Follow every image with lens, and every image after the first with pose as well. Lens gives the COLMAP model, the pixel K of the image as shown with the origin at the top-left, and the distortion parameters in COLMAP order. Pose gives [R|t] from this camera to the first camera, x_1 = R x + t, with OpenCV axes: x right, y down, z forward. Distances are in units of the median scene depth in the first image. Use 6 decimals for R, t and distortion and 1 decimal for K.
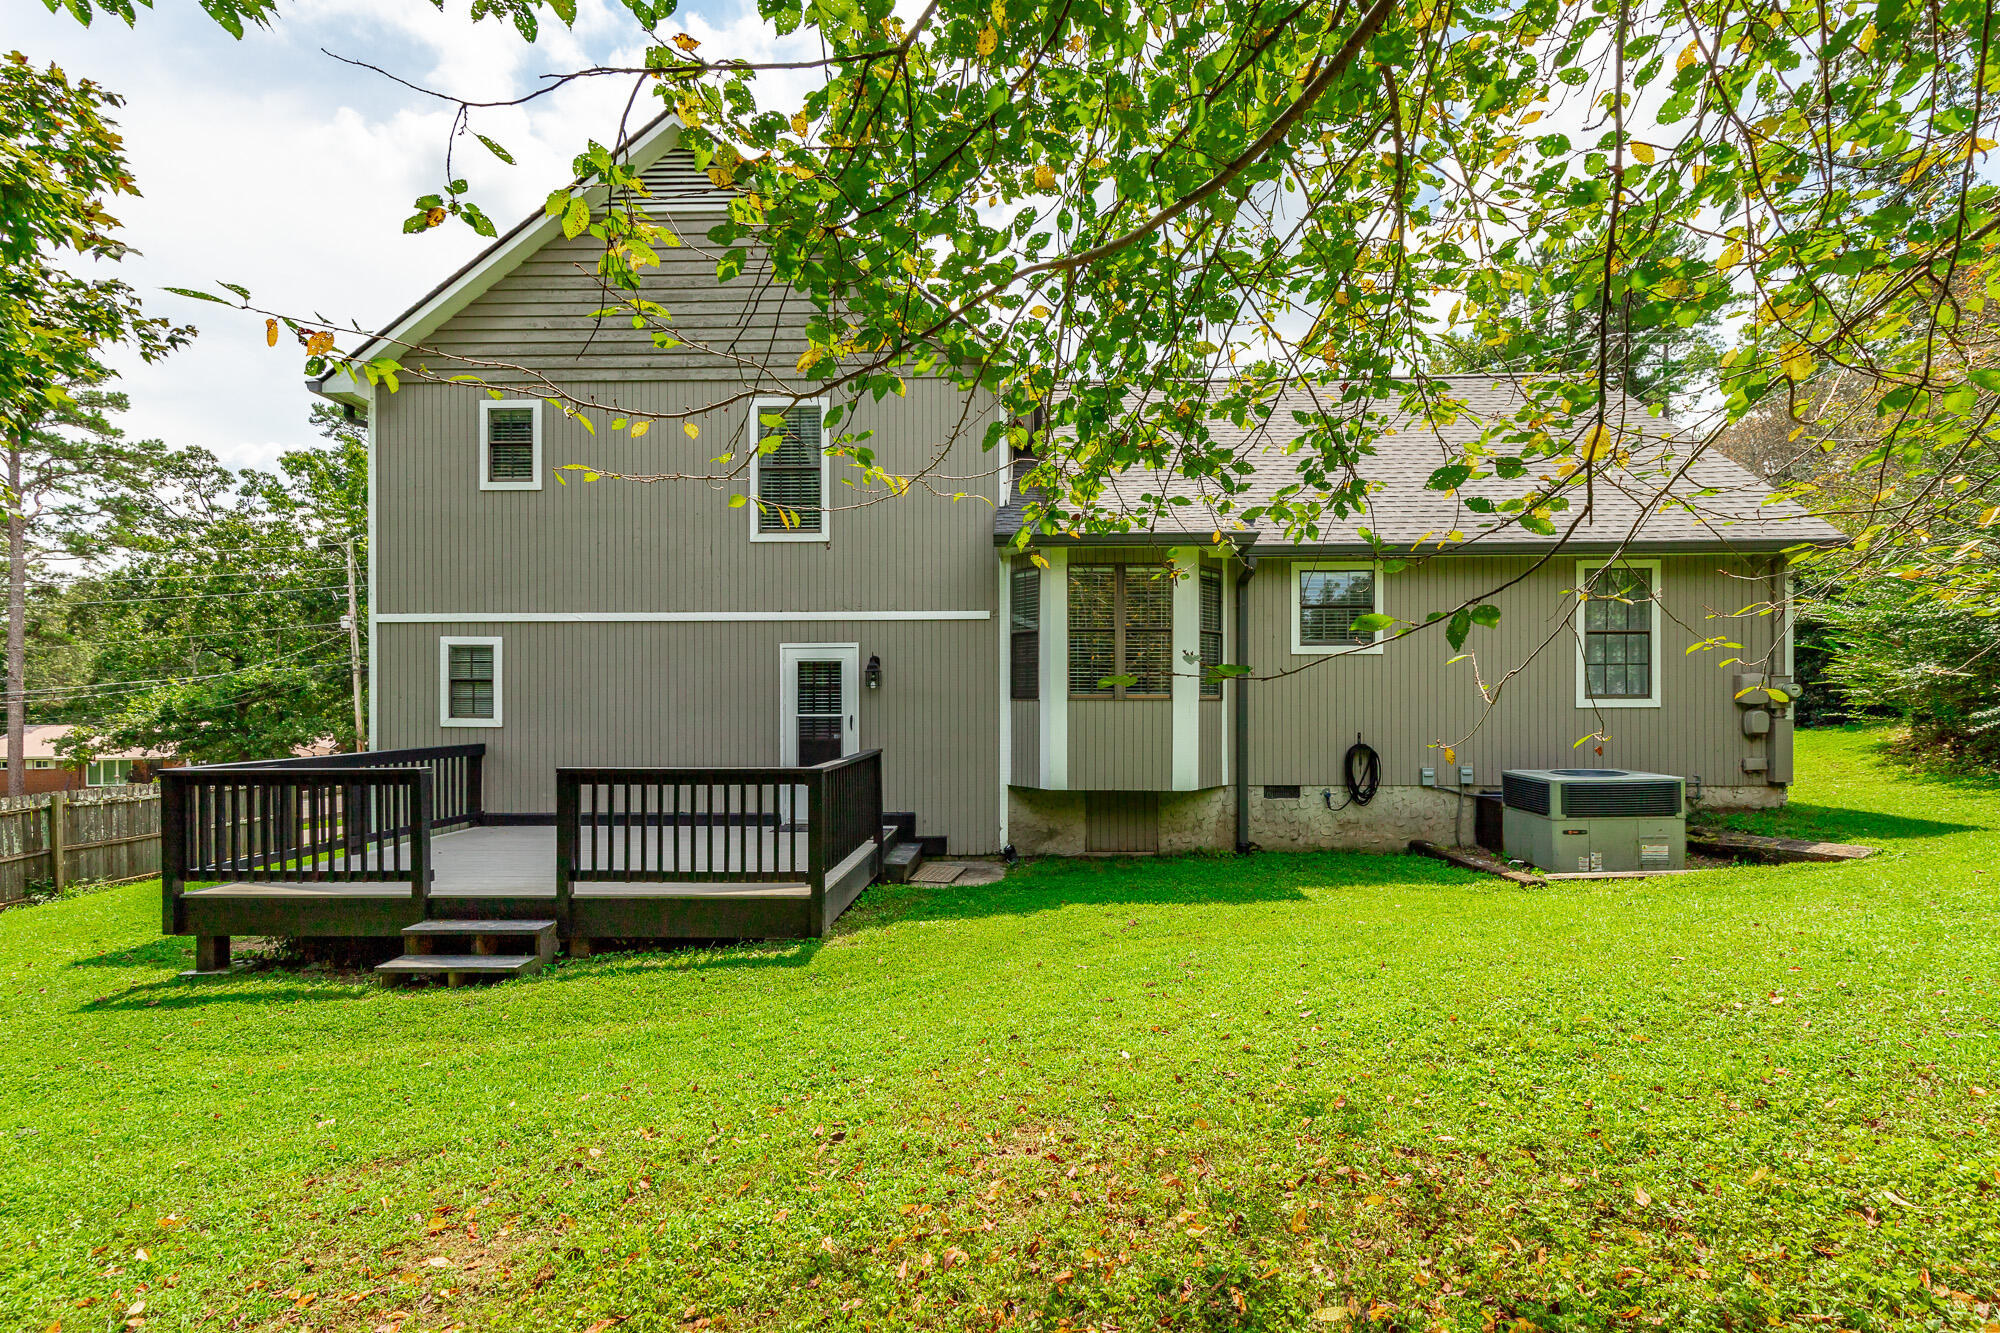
lens RADIAL K [[909.2, 0, 1019.8], [0, 909.2, 692.8], [0, 0, 1]] dist [0.003072, -0.000312]
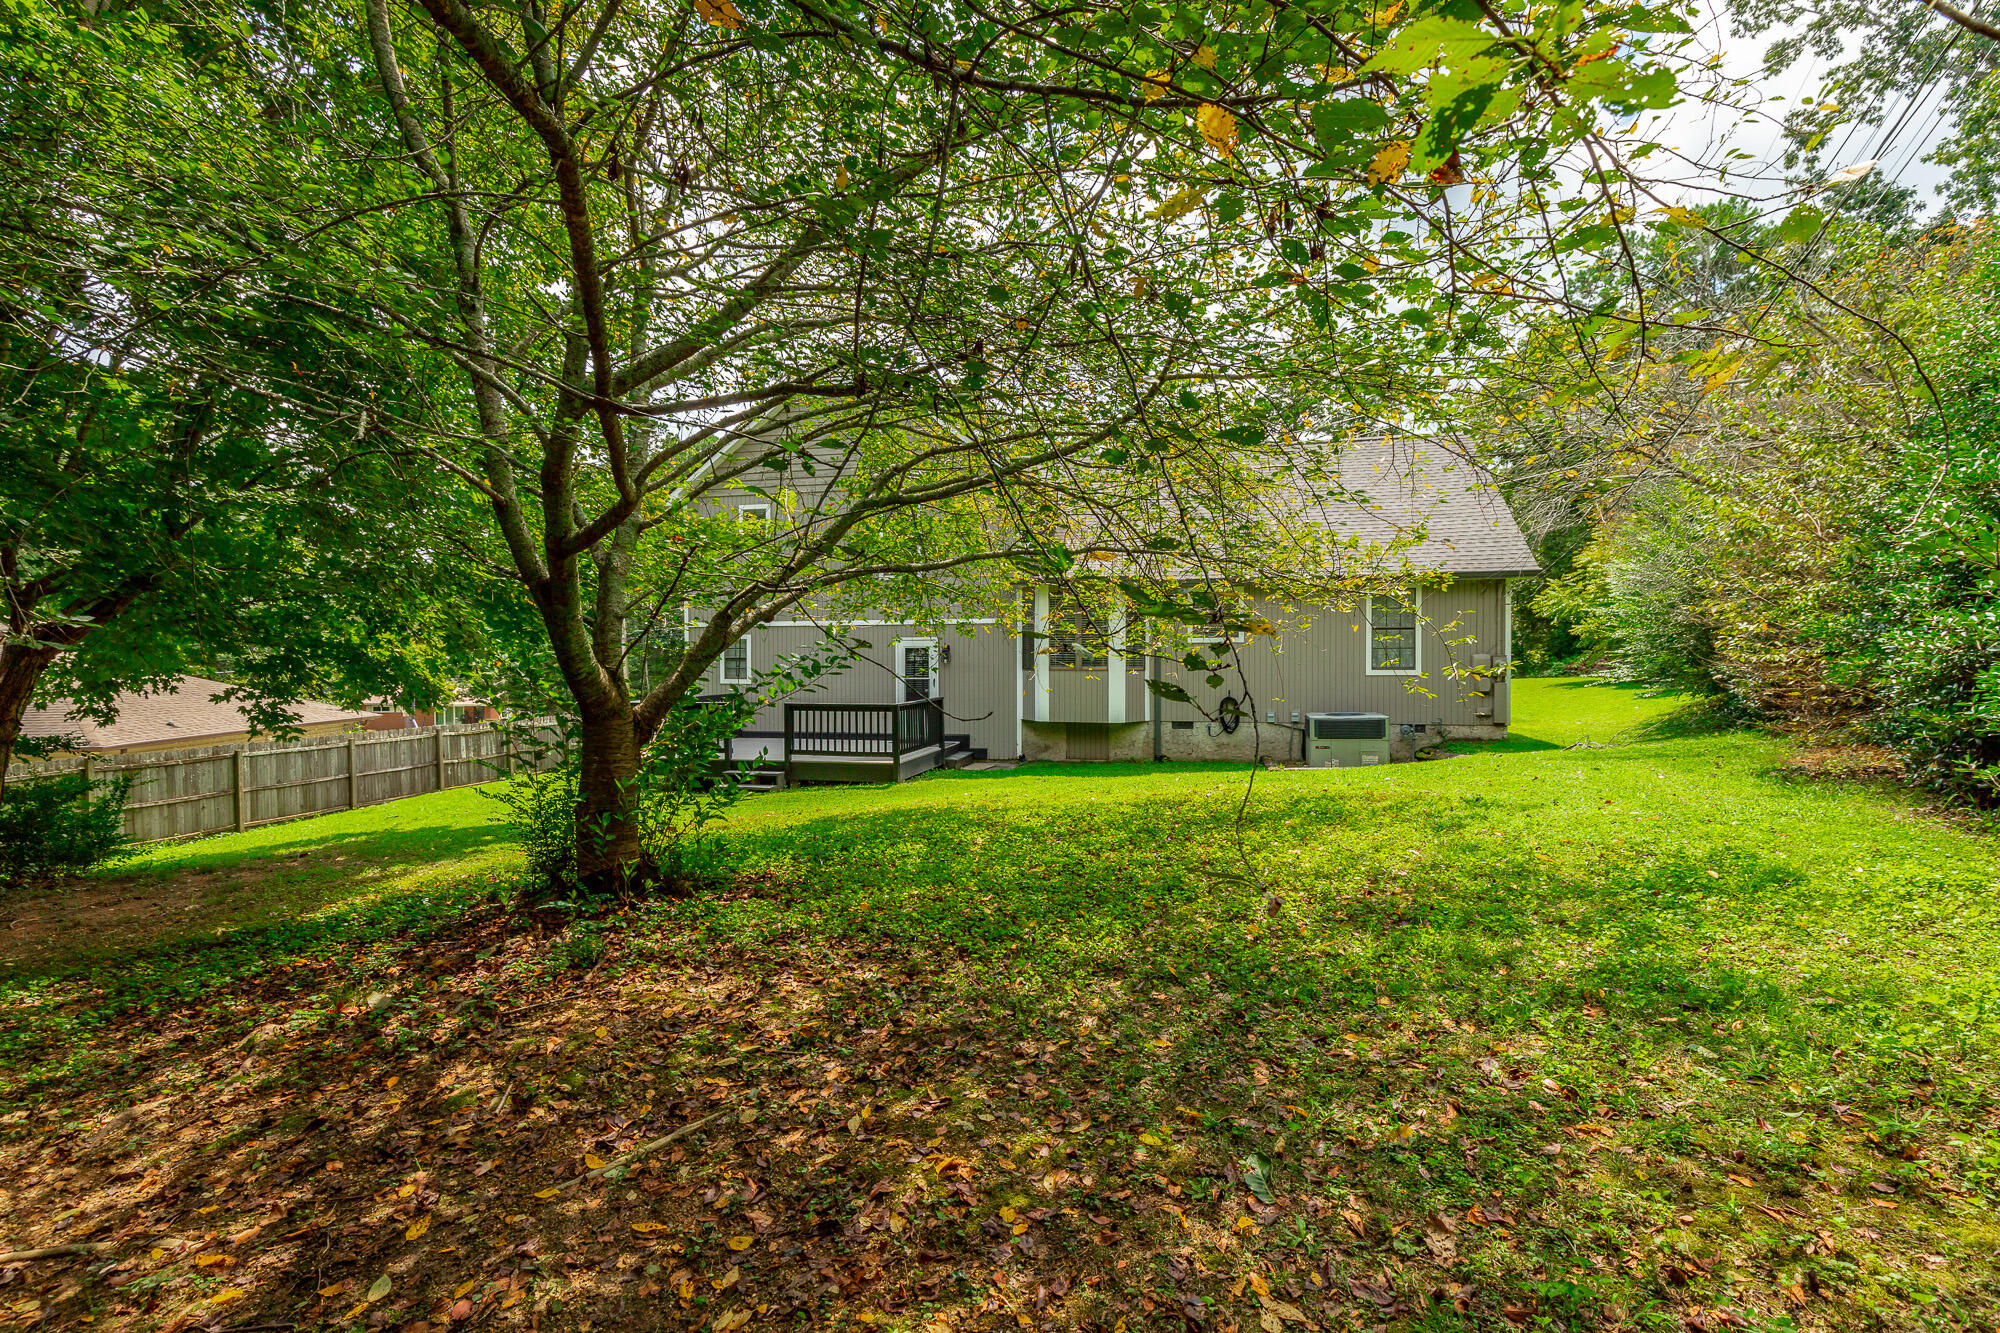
lens RADIAL K [[892.9, 0, 998.8], [0, 892.9, 656.5], [0, 0, 1]] dist [0.002169, 0.000318]
pose [[0.978150, -0.001883, -0.207894, 0.304360], [0.003341, 0.999972, 0.006661, -0.029676], [0.207876, -0.007210, 0.978129, -0.681017]]
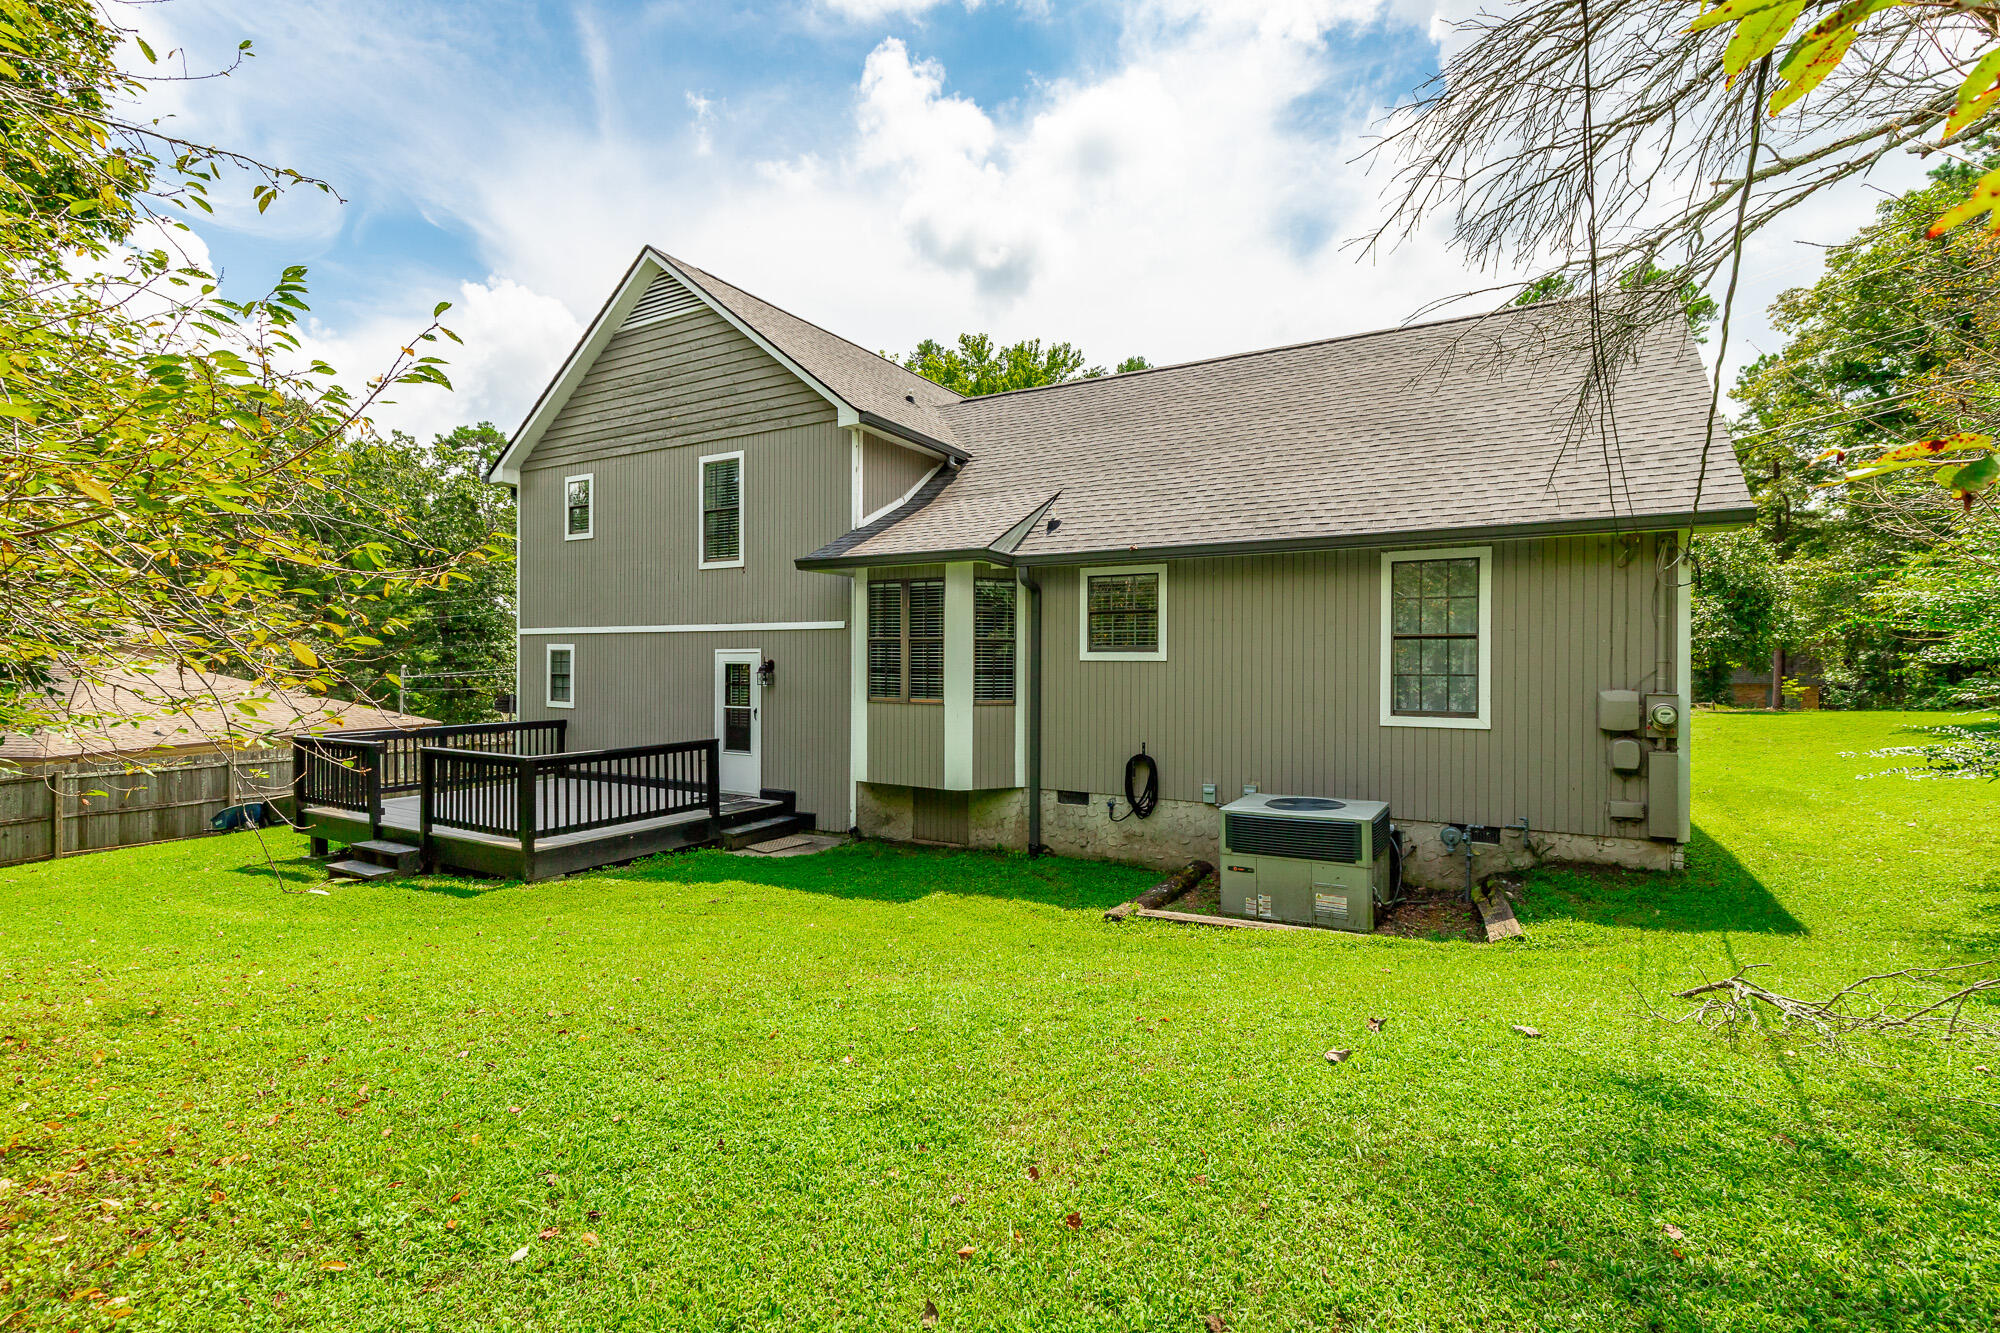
lens RADIAL K [[892.9, 0, 998.8], [0, 892.9, 656.5], [0, 0, 1]] dist [0.002169, 0.000318]
pose [[0.882203, 0.002991, -0.470860, 0.689394], [-0.003264, 0.999995, 0.000237, -0.047295], [0.470858, 0.001328, 0.882208, 0.095923]]
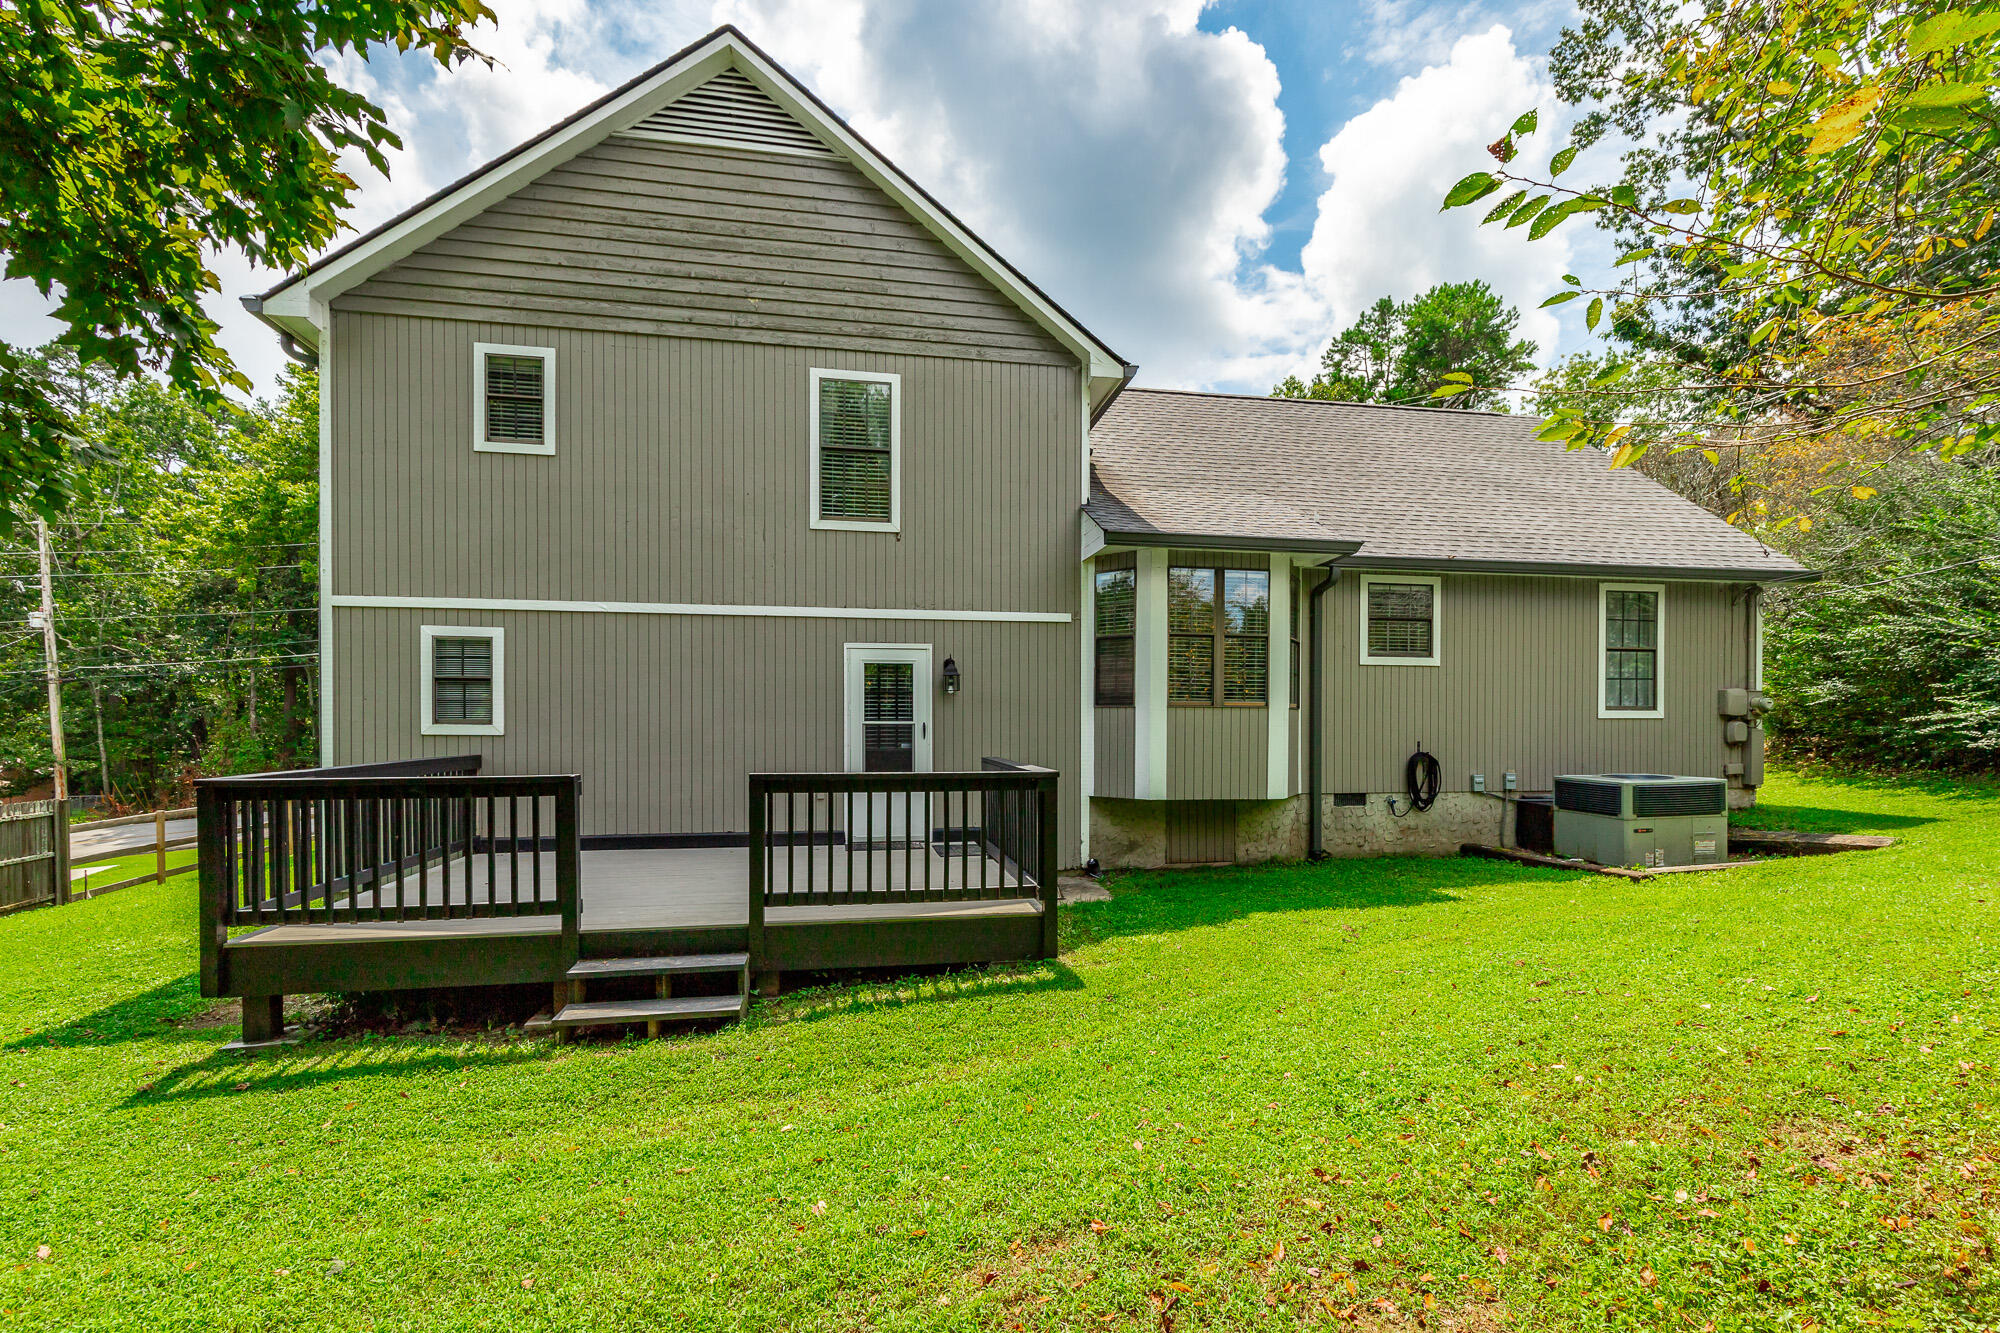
lens RADIAL K [[917.2, 0, 1021.3], [0, 917.2, 723.8], [0, 0, 1]] dist [0.001475, 0.000023]
pose [[0.977311, 0.004205, 0.211770, -0.294432], [-0.005824, 0.999958, 0.007019, 0.019236], [-0.211732, -0.008093, 0.977294, 0.075128]]
